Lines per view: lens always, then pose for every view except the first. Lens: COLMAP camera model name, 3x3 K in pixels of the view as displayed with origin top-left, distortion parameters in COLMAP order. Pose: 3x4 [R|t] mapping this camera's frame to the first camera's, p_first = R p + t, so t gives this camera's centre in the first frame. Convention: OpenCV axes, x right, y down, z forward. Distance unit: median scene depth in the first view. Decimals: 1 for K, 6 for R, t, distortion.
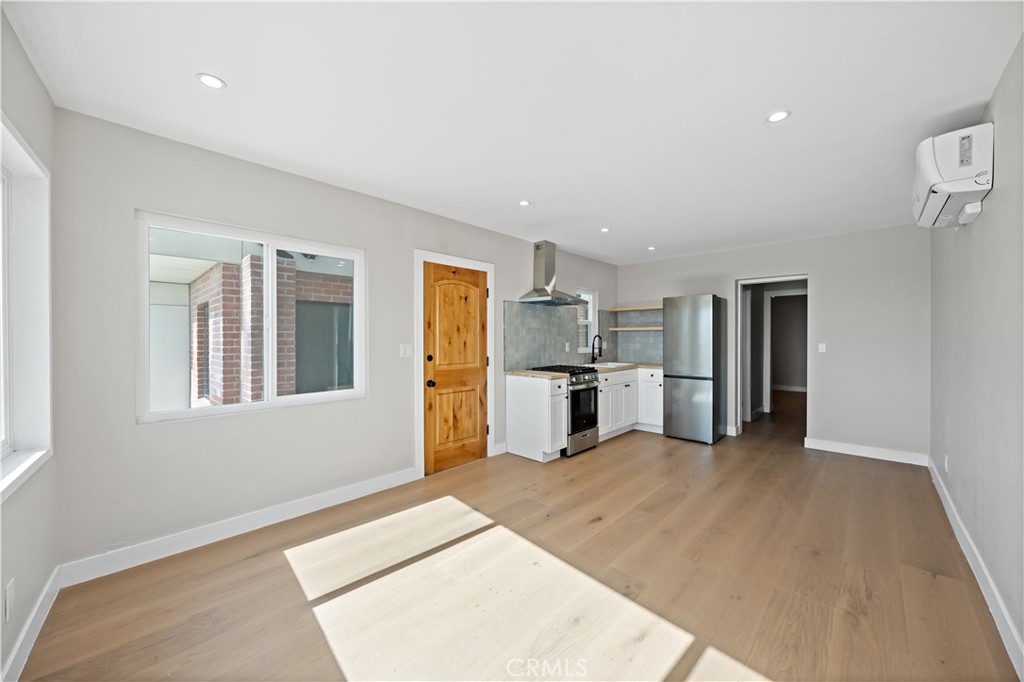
lens RADIAL K [[377.7, 0, 509.6], [0, 377.7, 341.6], [0, 0, 1]] dist [-0.000754, 0.000055]
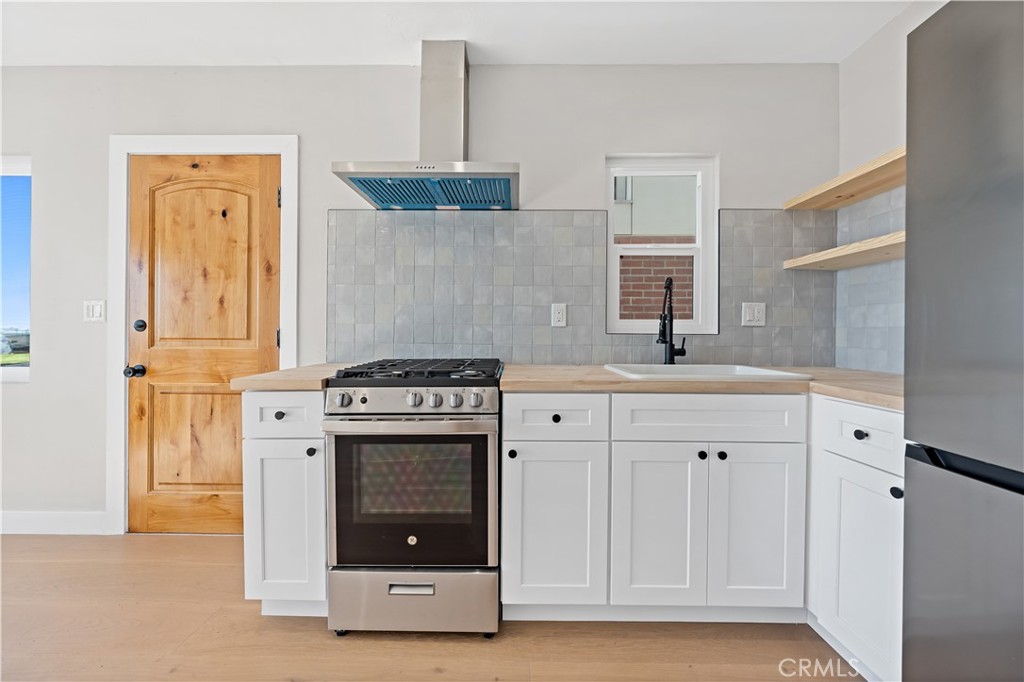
lens RADIAL K [[385.8, 0, 521.5], [0, 385.8, 333.7], [0, 0, 1]] dist [0.001344, 0.000034]
pose [[0.679662, 0.010109, -0.733456, 0.559441], [-0.012187, 0.999923, 0.002488, 0.044565], [0.733425, 0.007248, 0.679732, 0.964545]]
